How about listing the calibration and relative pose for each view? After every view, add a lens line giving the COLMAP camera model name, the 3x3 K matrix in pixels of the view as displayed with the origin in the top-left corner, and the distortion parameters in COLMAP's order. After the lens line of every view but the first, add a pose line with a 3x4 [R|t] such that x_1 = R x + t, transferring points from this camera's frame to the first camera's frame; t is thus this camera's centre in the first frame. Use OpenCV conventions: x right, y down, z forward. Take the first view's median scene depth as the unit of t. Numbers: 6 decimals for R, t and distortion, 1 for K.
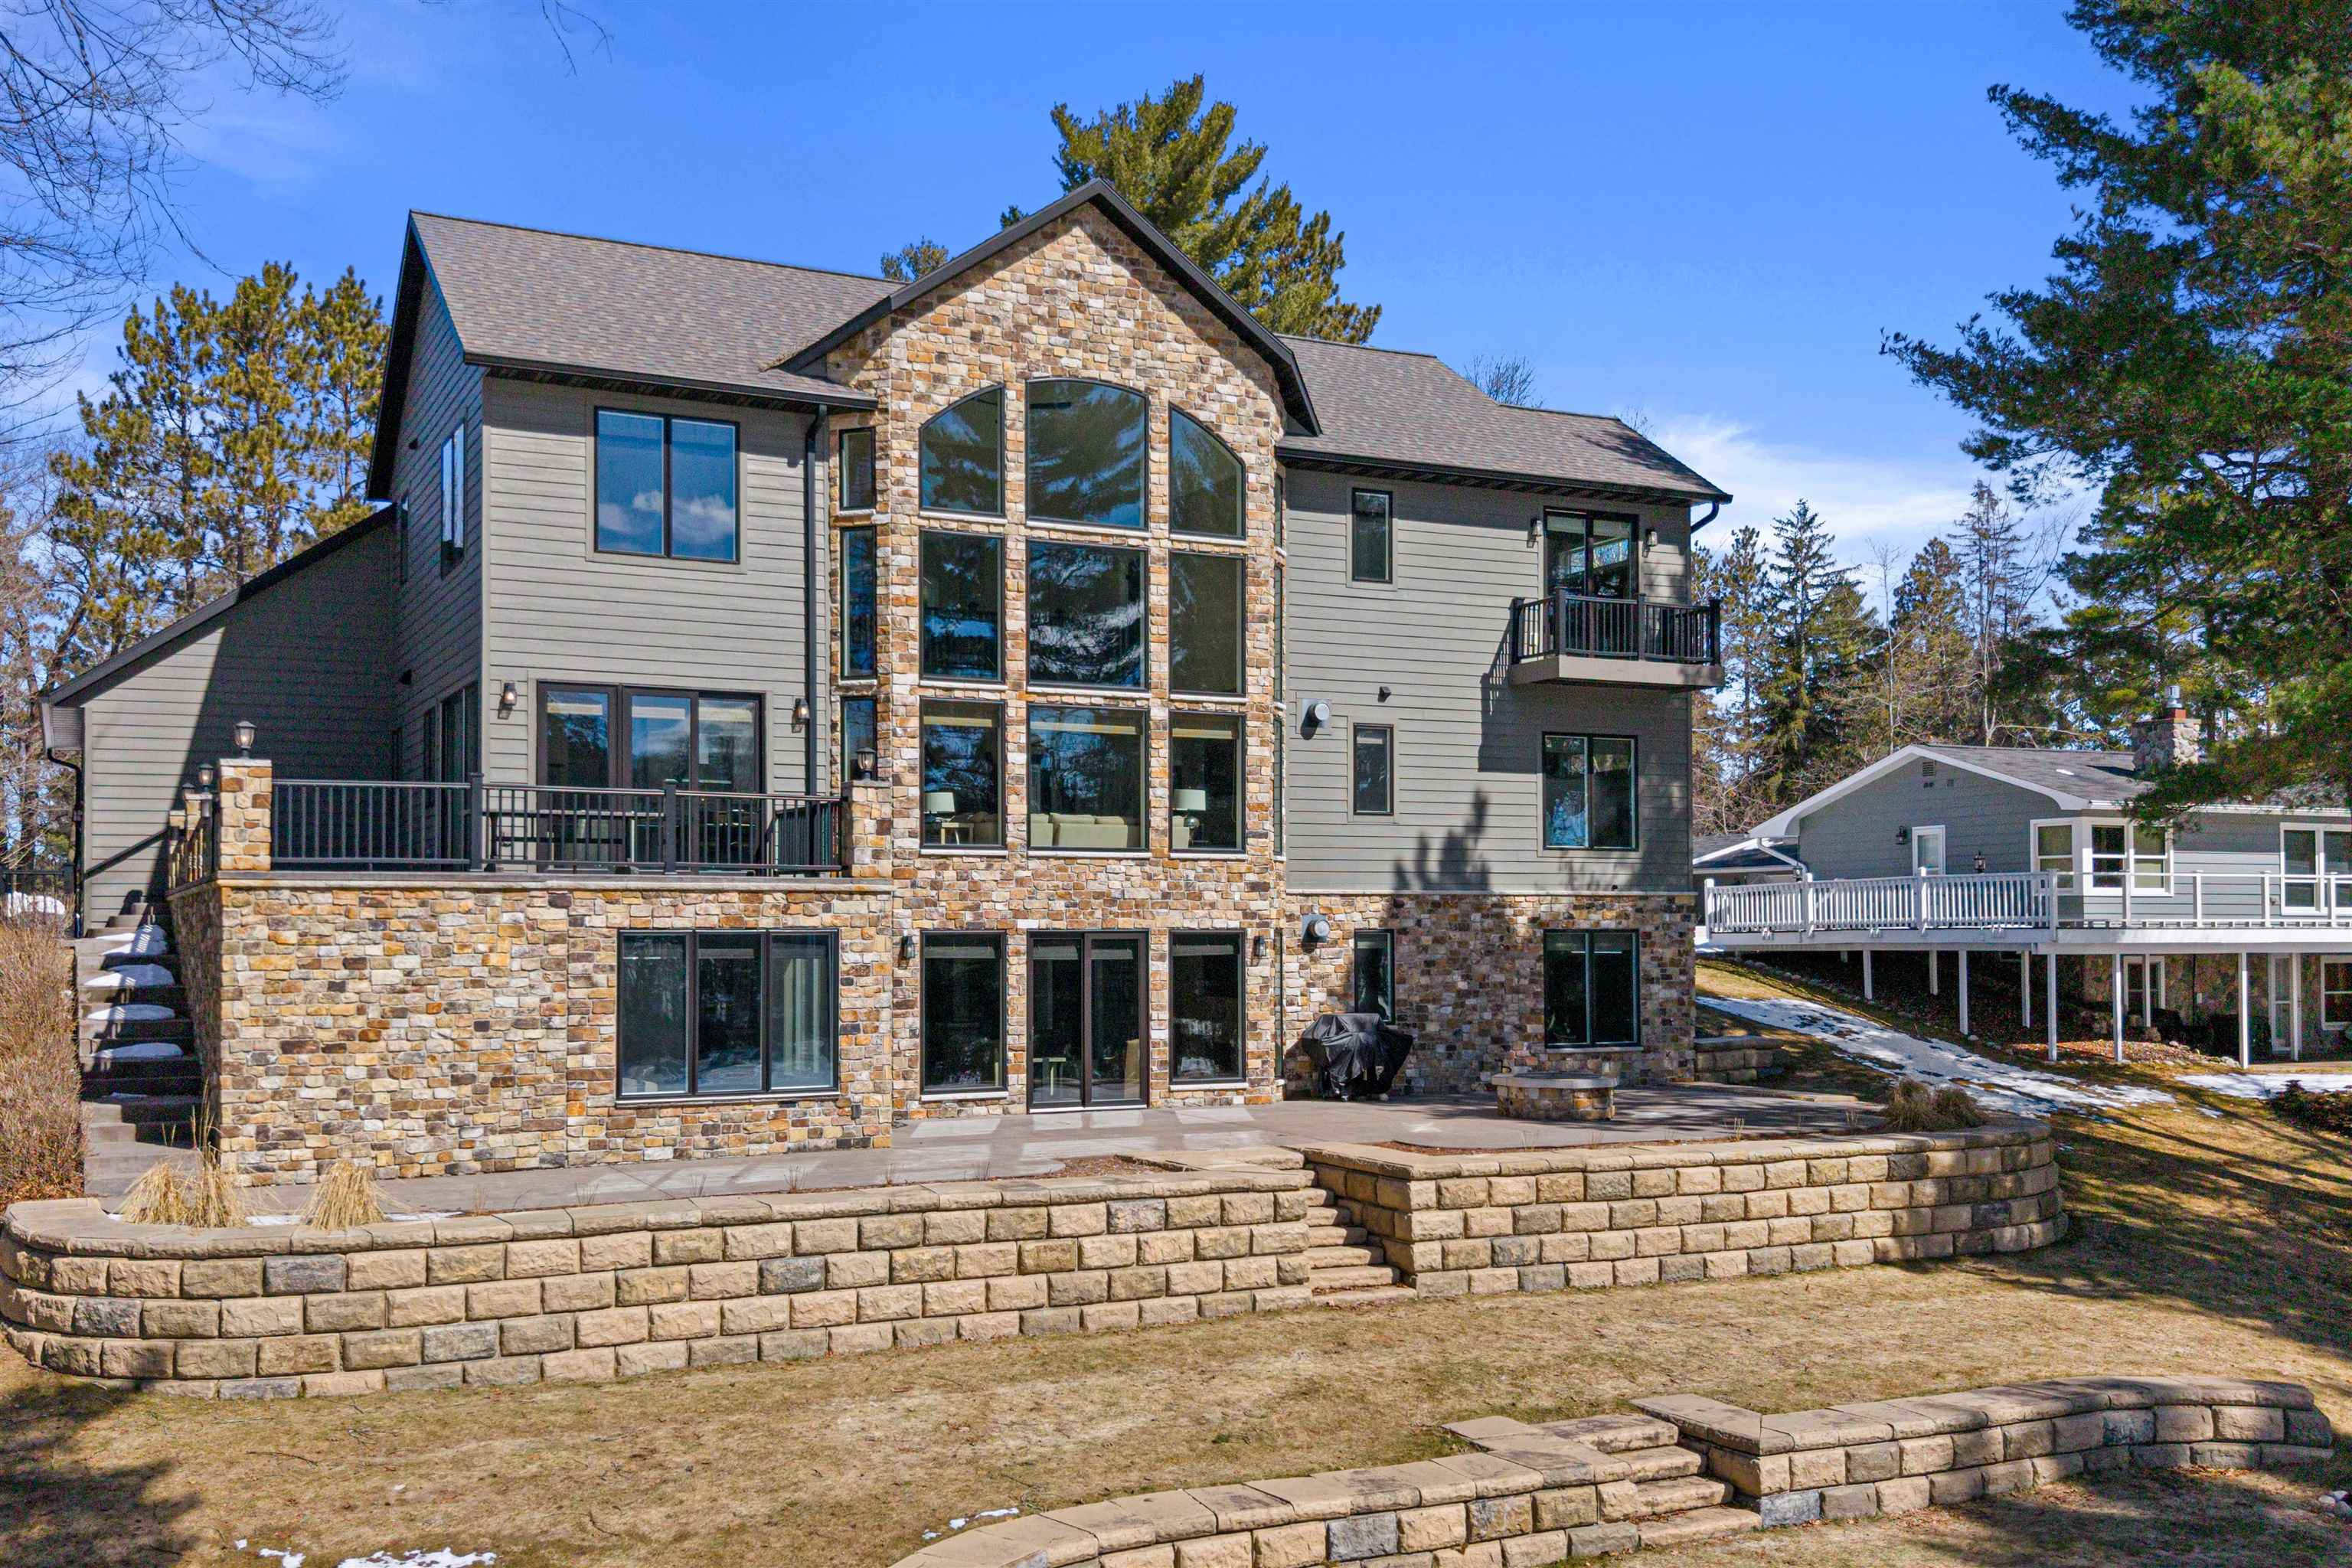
lens RADIAL K [[2073.3, 0, 1172.3], [0, 2073.3, 934.8], [0, 0, 1]] dist [0.186120, -0.609600]
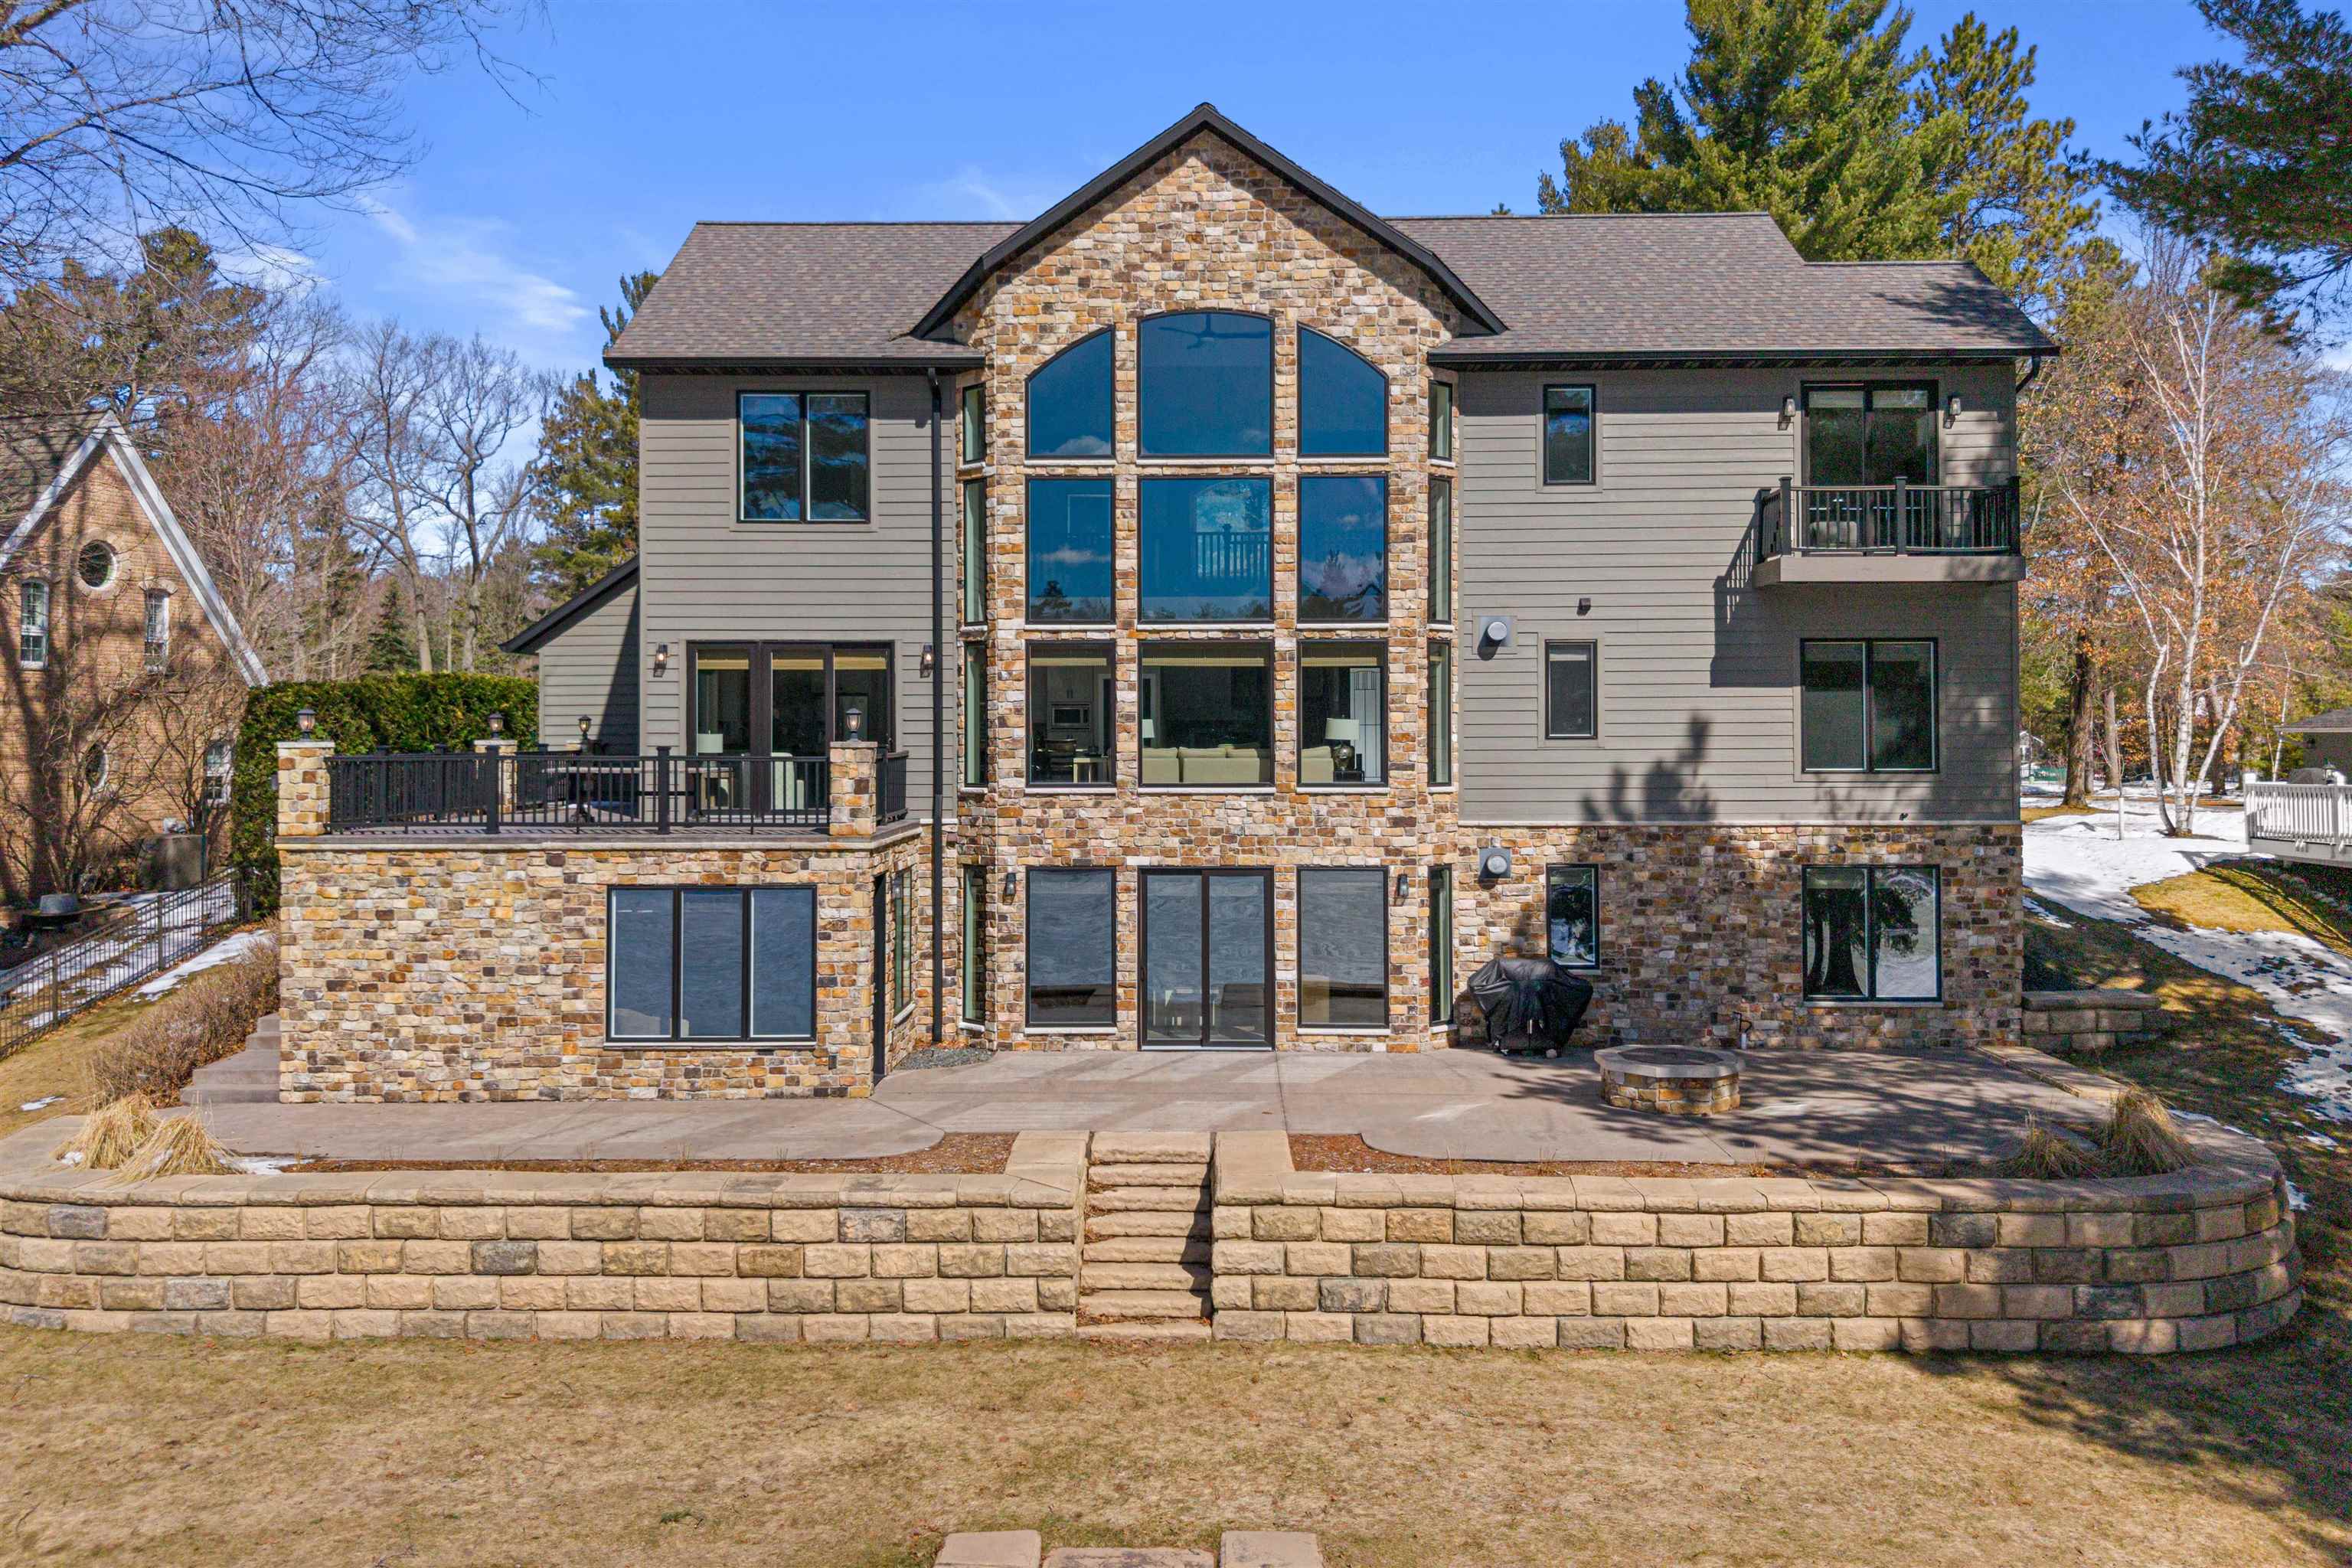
lens RADIAL K [[1856.1, 0, 1150.1], [0, 1856.1, 772.6], [0, 0, 1]] dist [0.085506, -0.184661]
pose [[0.889874, 0.008064, -0.456136, 0.353324], [-0.002153, 0.999907, 0.013477, -0.061768], [0.456202, -0.011011, 0.889808, 0.214058]]
